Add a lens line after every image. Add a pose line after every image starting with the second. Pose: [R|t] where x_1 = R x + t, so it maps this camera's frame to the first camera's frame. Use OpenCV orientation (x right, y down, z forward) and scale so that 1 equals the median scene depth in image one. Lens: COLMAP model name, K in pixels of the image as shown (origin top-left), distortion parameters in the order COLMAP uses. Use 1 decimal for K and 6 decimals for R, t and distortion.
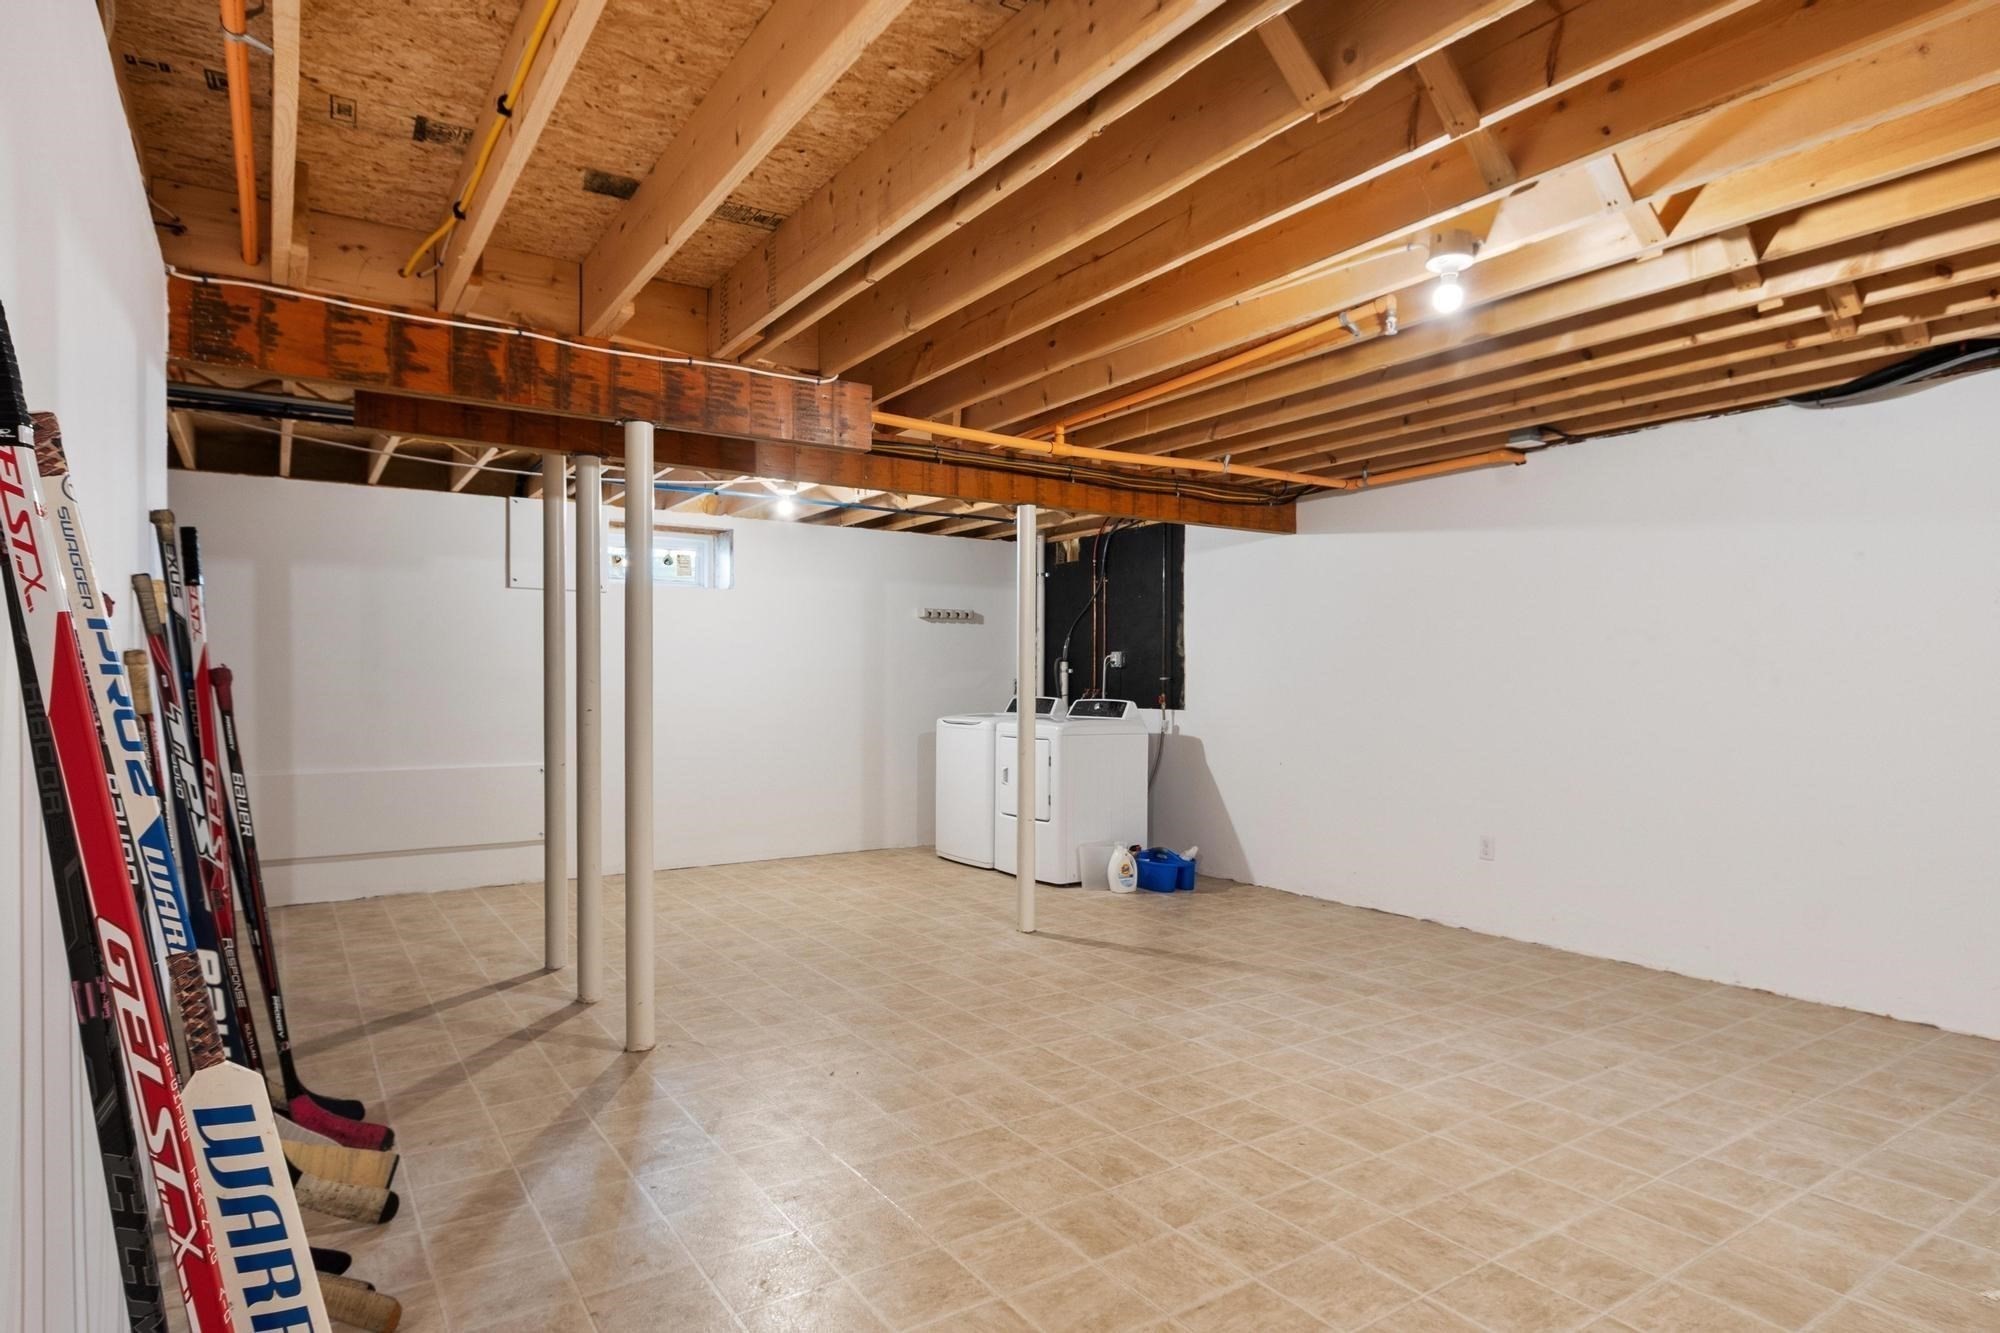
lens RADIAL K [[1082.6, 0, 997.6], [0, 1082.6, 680.4], [0, 0, 1]] dist [0.001345, -0.001673]
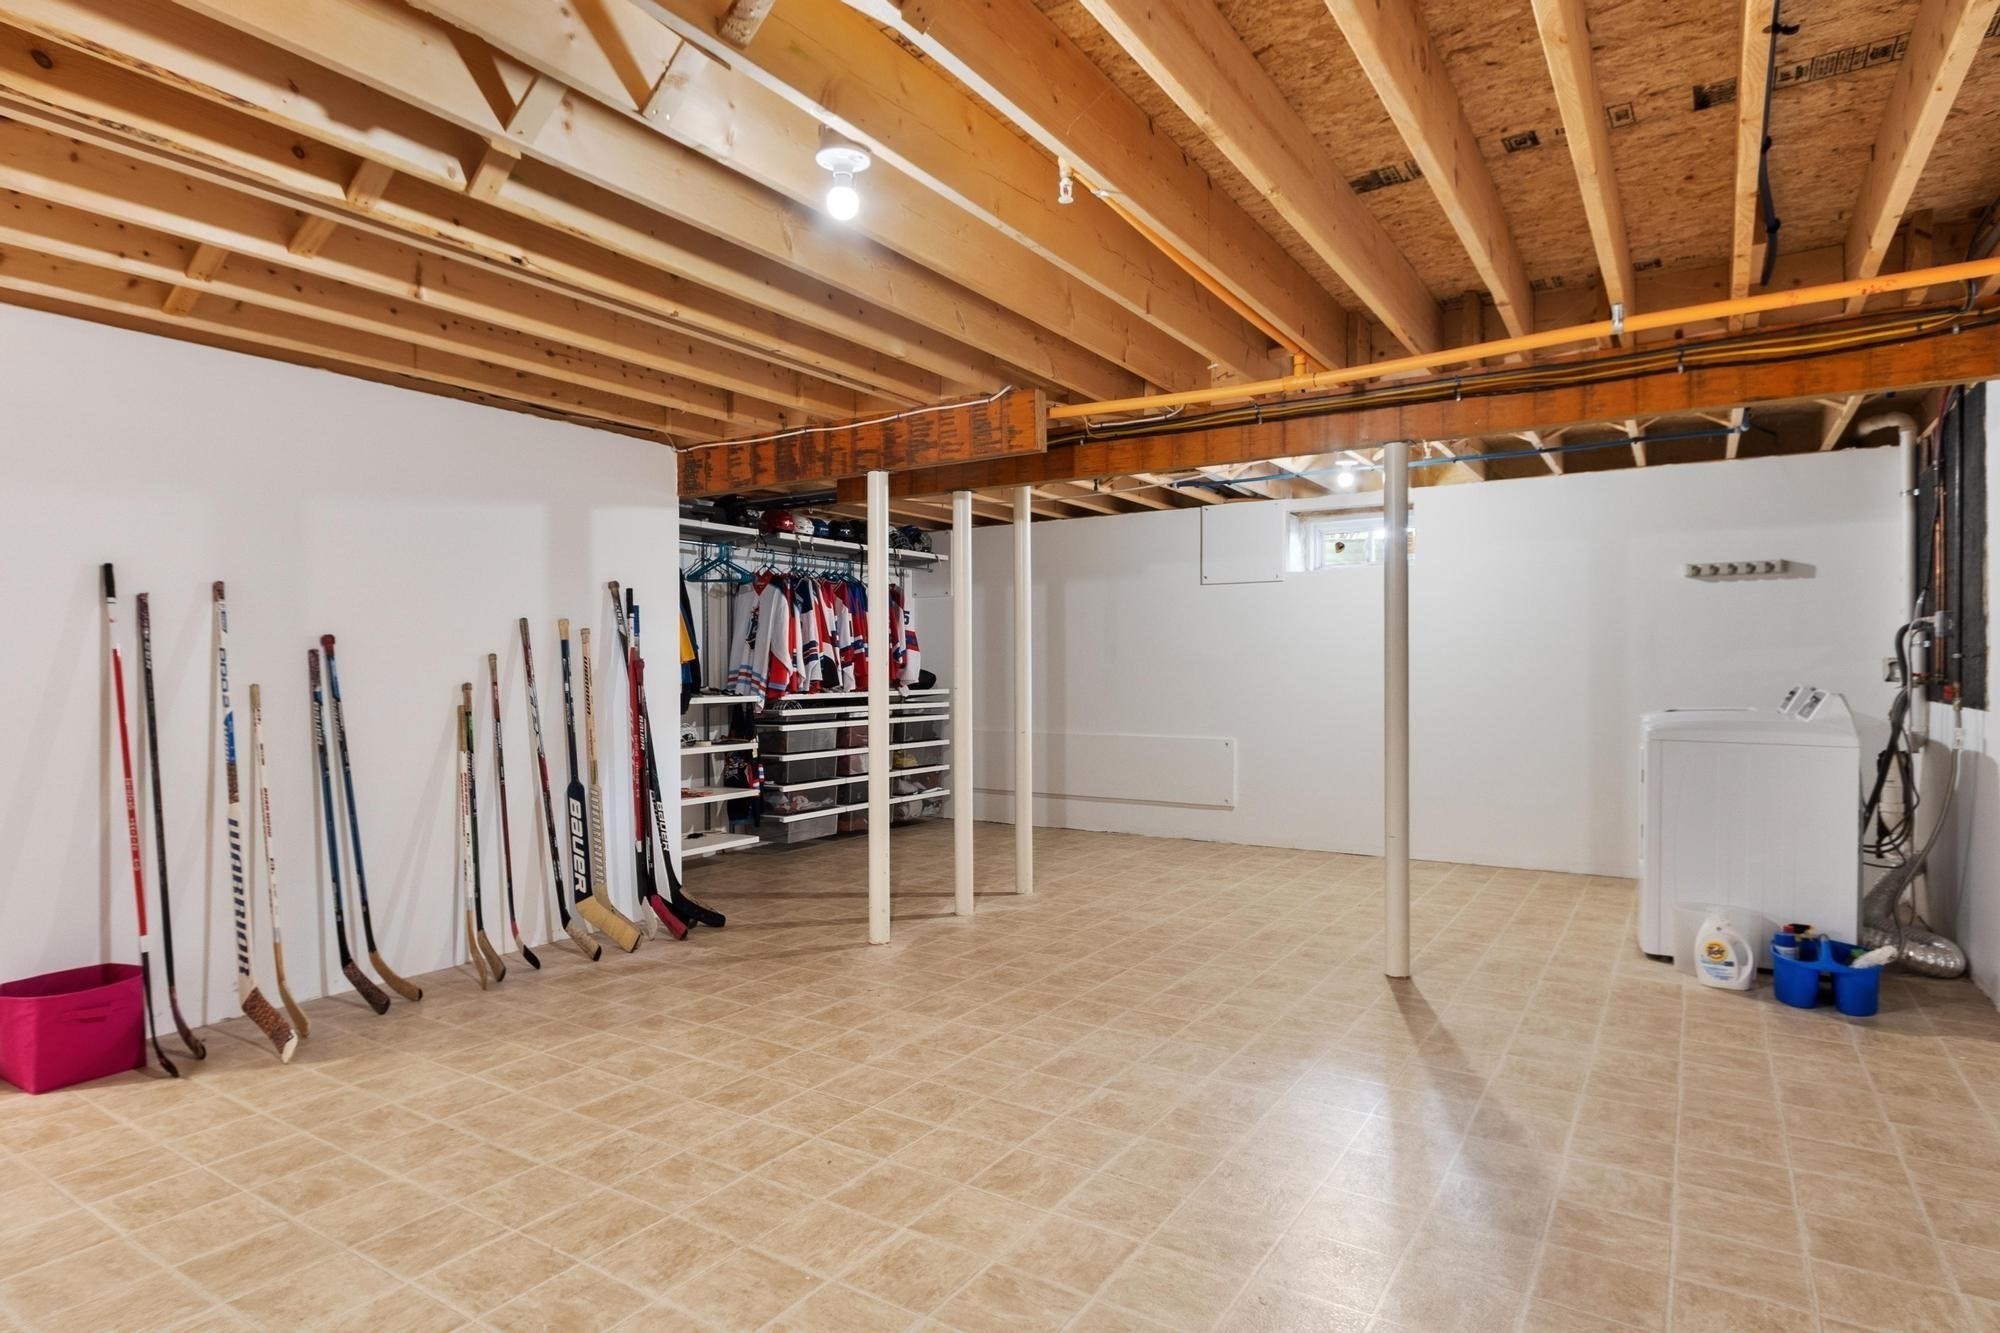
lens RADIAL K [[1082.6, 0, 993.5], [0, 1082.6, 657.5], [0, 0, 1]] dist [0.001345, -0.001673]
pose [[0.398135, -0.010605, -0.917266, 0.935847], [0.005801, 0.999942, -0.009042, 0.003336], [0.917309, -0.001721, 0.398173, 0.595224]]
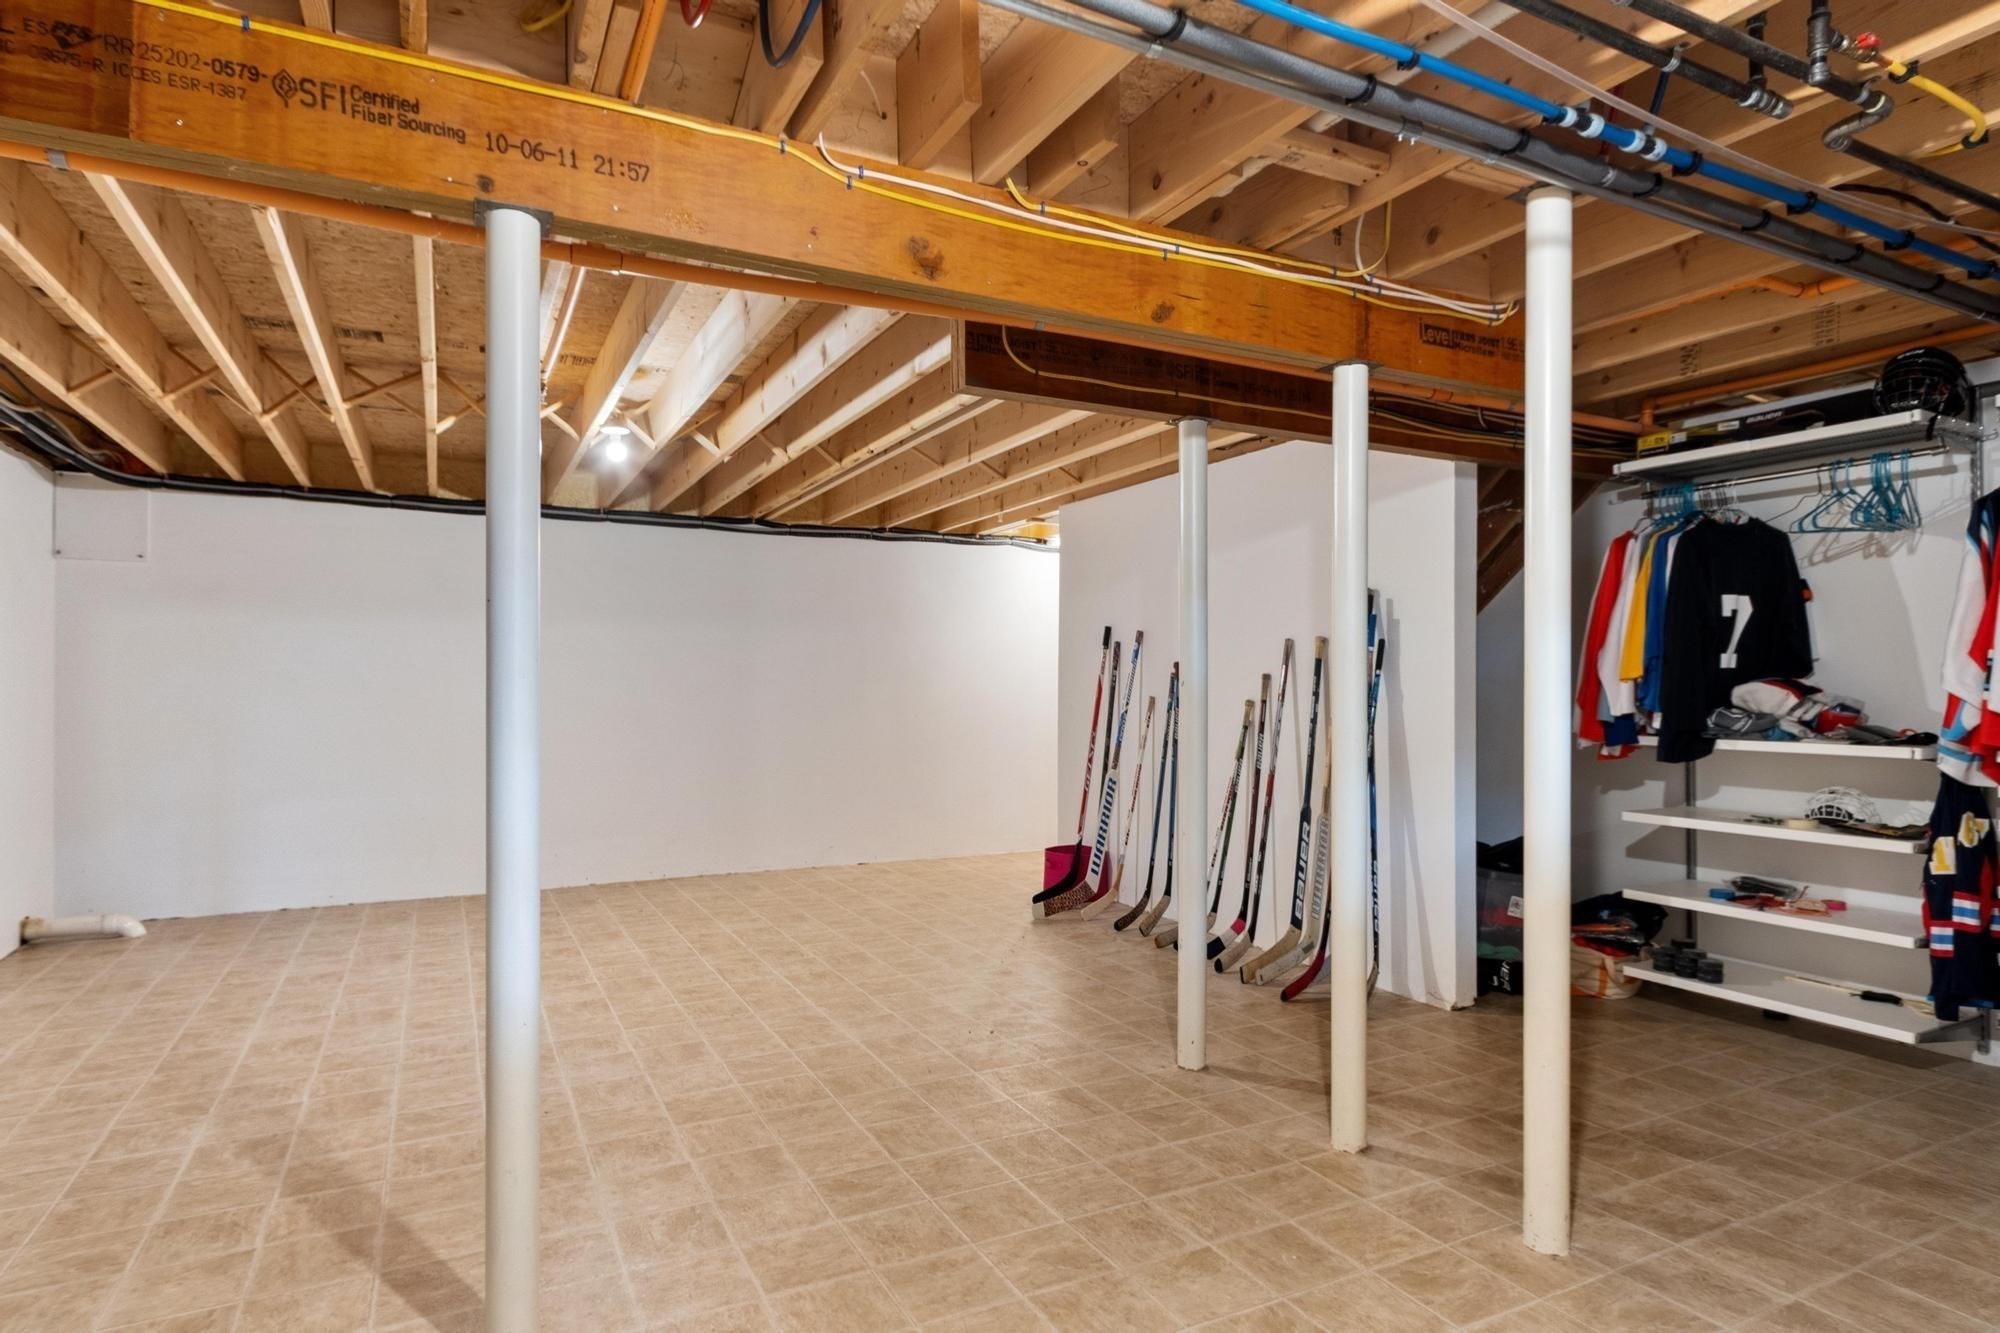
lens RADIAL K [[1082.6, 0, 986.8], [0, 1082.6, 674.8], [0, 0, 1]] dist [0.001345, -0.001673]
pose [[-0.992763, -0.001392, 0.120086, -0.261490], [-0.002569, 0.999950, -0.009646, -0.000994], [-0.120066, -0.009885, -0.992717, 1.967166]]
